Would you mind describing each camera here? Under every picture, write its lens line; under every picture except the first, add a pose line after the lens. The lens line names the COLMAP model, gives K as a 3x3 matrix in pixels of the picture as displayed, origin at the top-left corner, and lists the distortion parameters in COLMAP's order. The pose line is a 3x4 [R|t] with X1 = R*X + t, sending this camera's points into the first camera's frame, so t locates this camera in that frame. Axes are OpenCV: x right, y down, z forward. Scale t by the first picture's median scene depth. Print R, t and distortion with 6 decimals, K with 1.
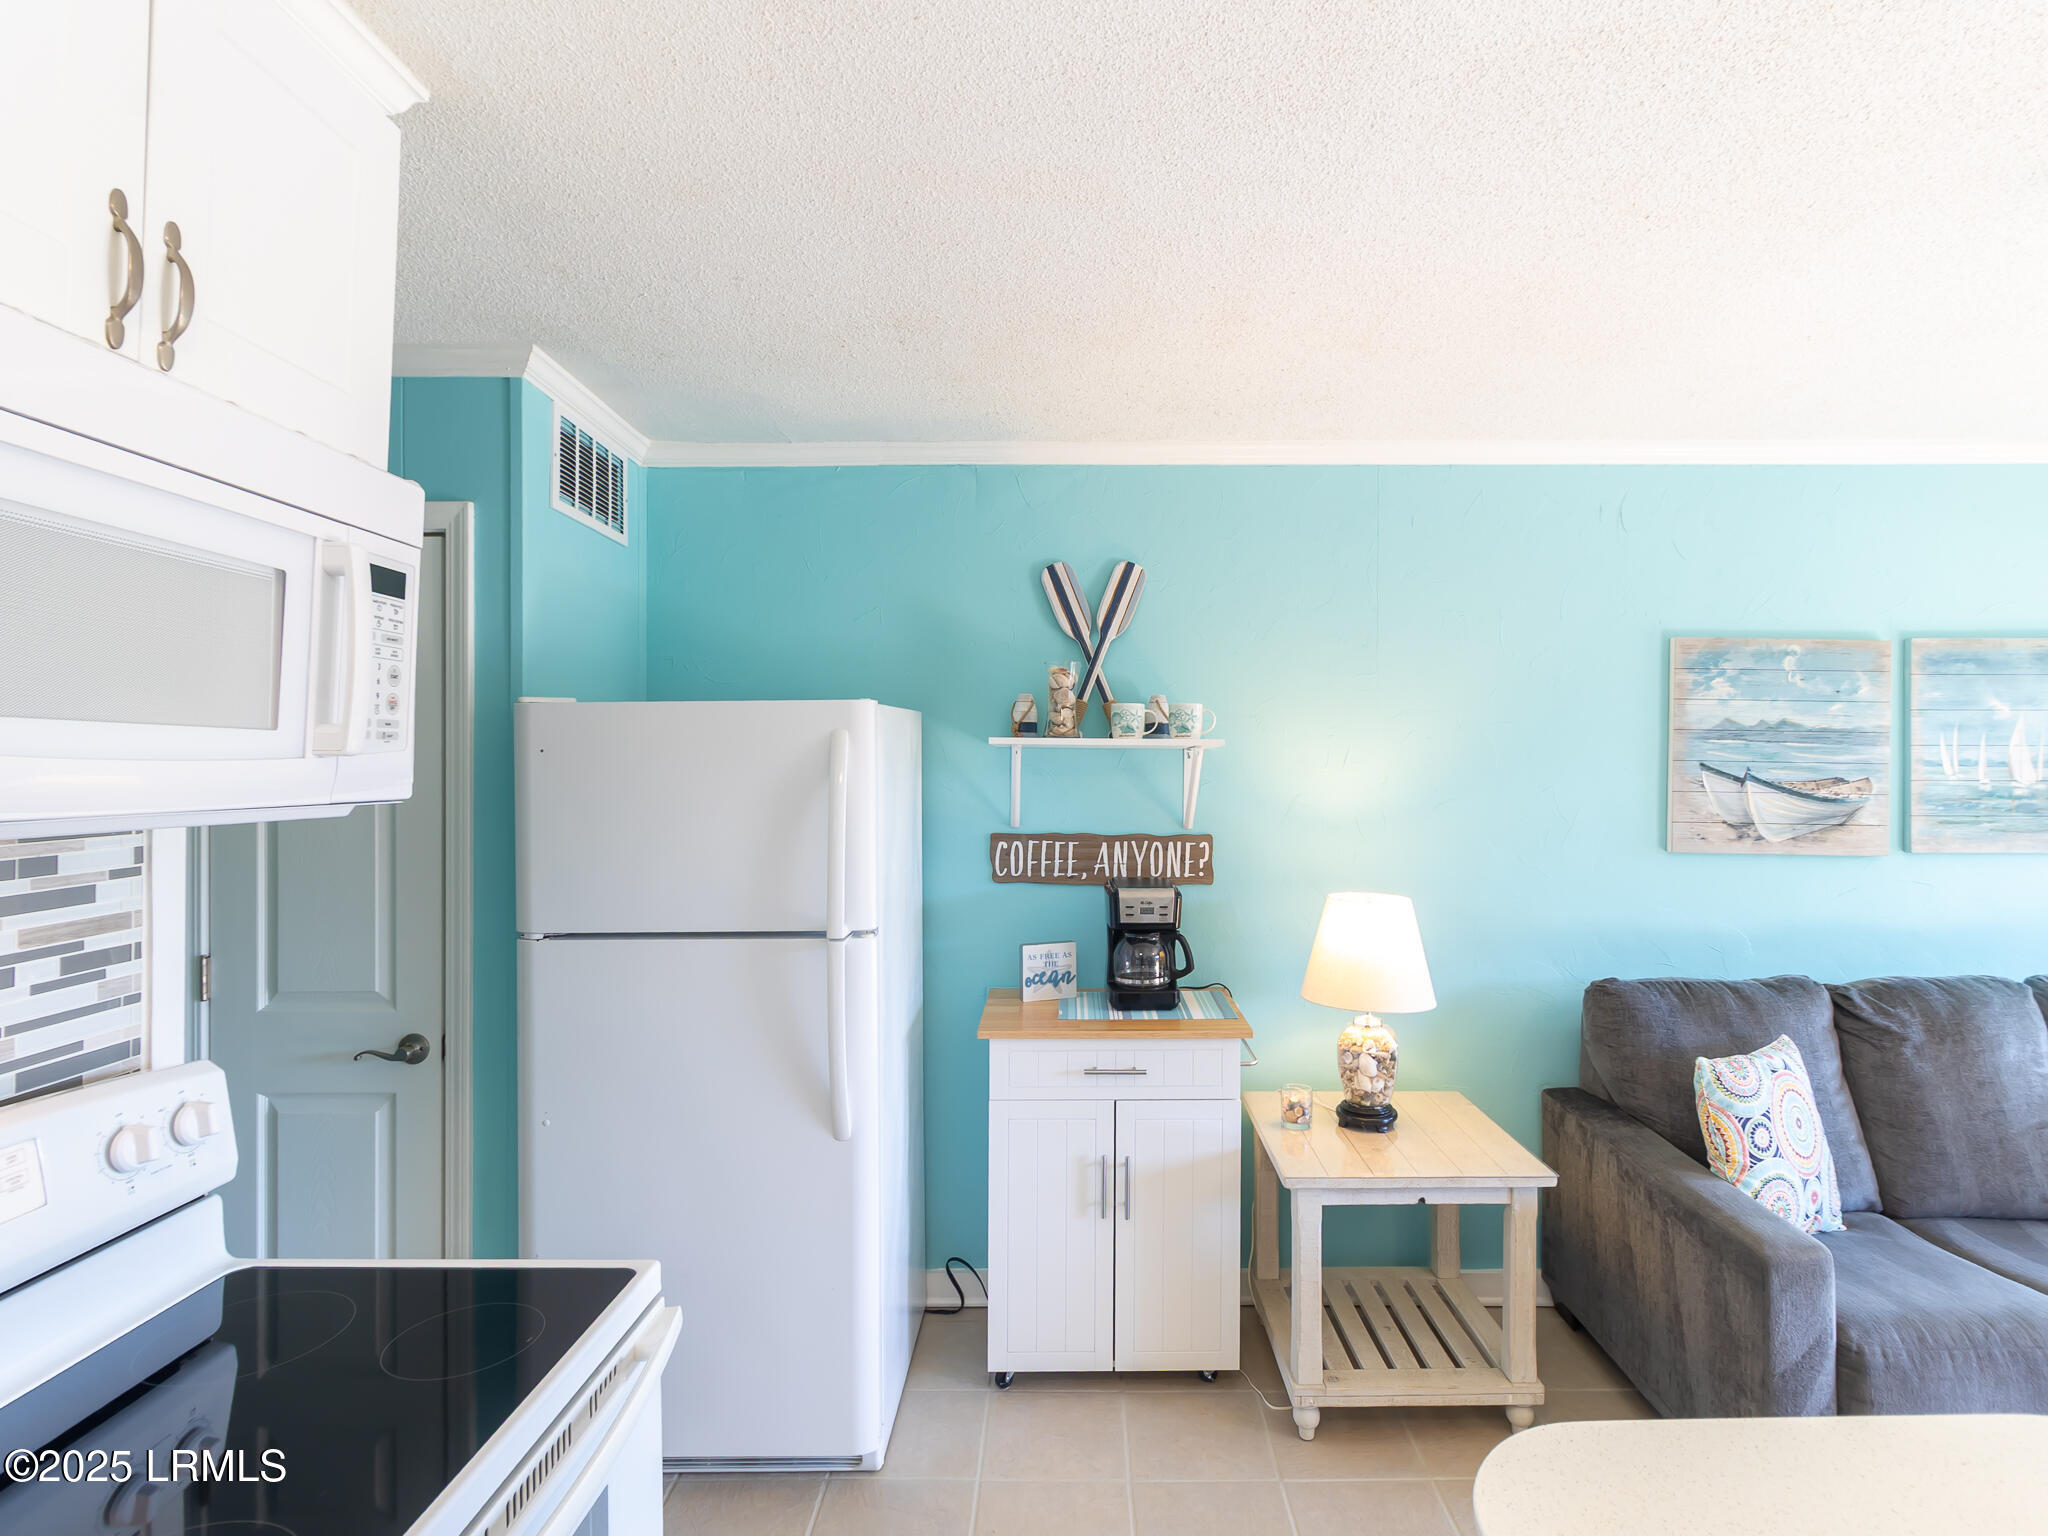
lens RADIAL K [[1140.9, 0, 1027.8], [0, 1140.9, 757.0], [0, 0, 1]] dist [0.000027, 0.000463]
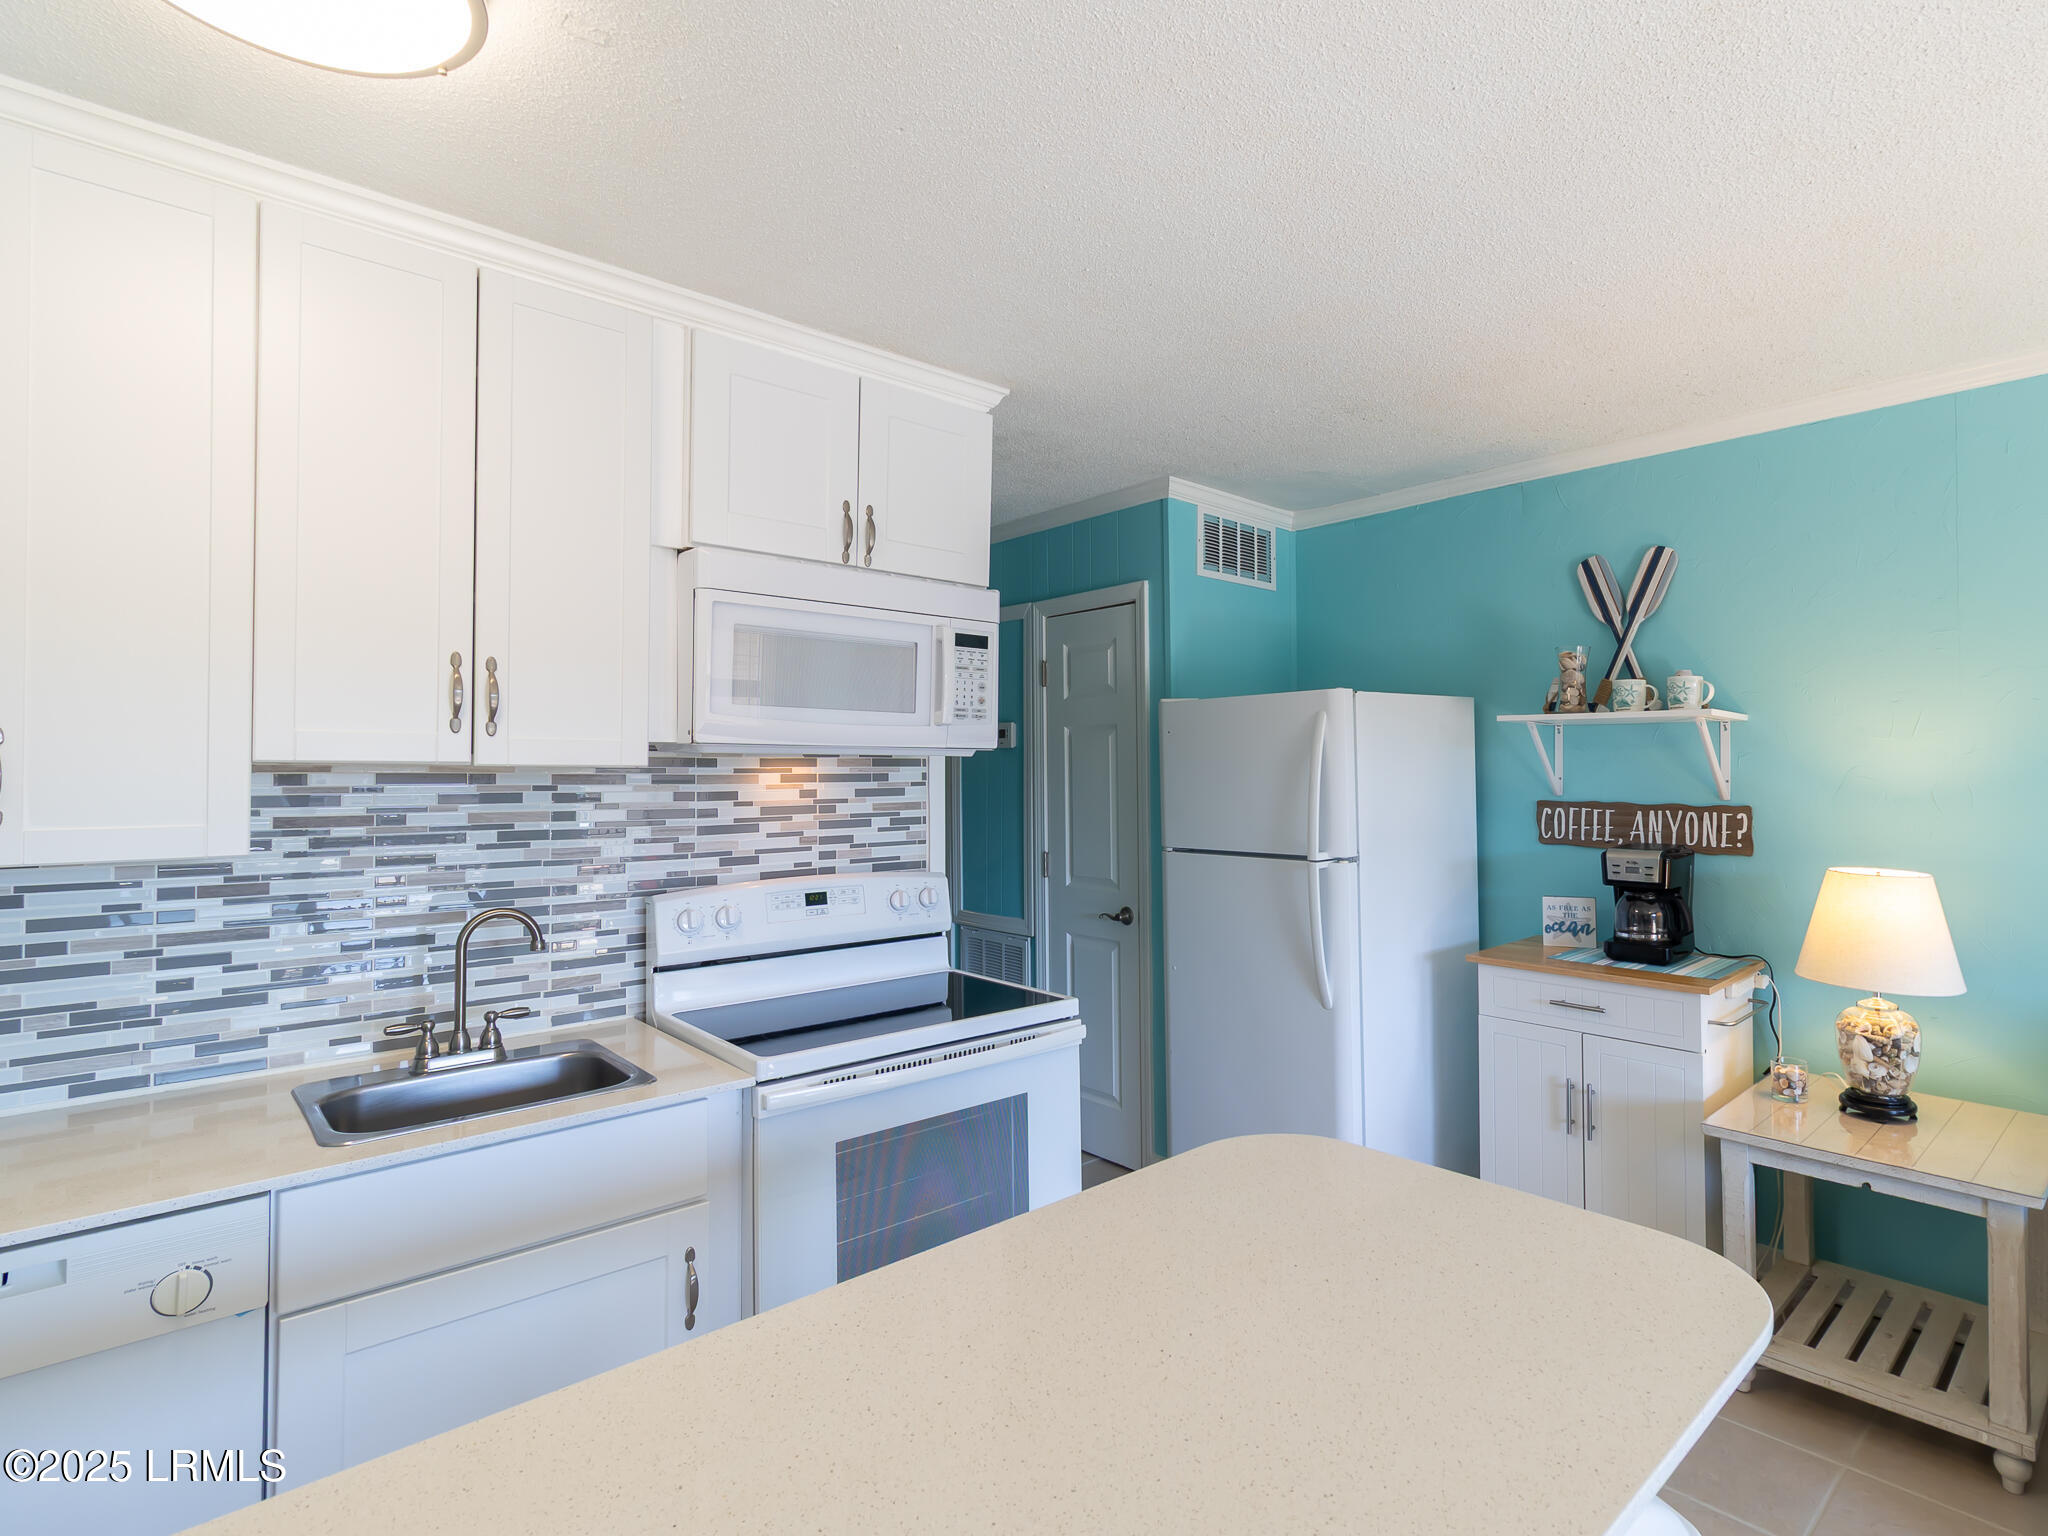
lens RADIAL K [[1027.0, 0, 1024.0], [0, 1027.0, 768.0], [0, 0, 1]] dist [0.000449, 0.000715]
pose [[0.652215, 0.004250, -0.758022, 0.438901], [-0.001468, 0.999989, 0.004344, 0.032365], [0.758032, -0.001721, 0.652215, -0.071210]]
